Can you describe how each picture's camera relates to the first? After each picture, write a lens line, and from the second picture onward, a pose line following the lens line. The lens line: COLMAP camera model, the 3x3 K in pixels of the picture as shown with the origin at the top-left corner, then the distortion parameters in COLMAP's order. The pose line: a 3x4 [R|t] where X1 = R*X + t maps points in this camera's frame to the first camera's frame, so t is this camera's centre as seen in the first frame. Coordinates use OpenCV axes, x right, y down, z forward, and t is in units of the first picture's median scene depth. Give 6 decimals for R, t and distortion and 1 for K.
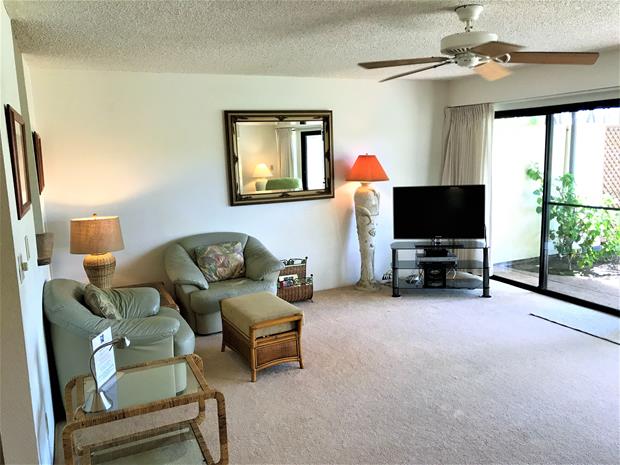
lens RADIAL K [[519.5, 0, 310.0], [0, 519.5, 232.5], [0, 0, 1]] dist [0.039901, -0.008604]
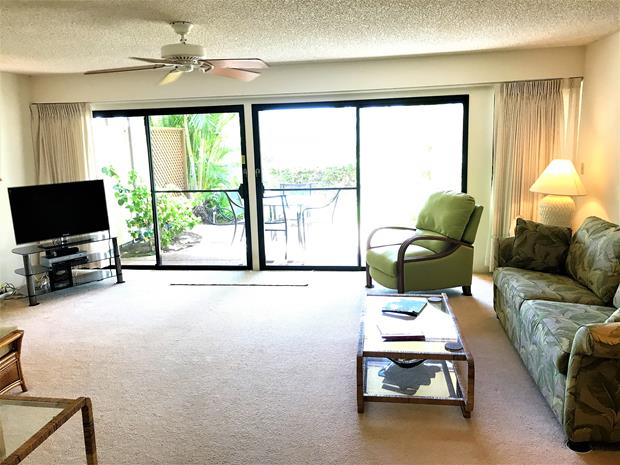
lens RADIAL K [[519.5, 0, 310.0], [0, 519.5, 232.5], [0, 0, 1]] dist [0.039901, -0.008604]
pose [[0.561429, -0.144349, 0.814838, -0.301354], [0.152319, 0.985871, 0.069698, 0.005197], [-0.813385, 0.084985, 0.575484, 0.051115]]
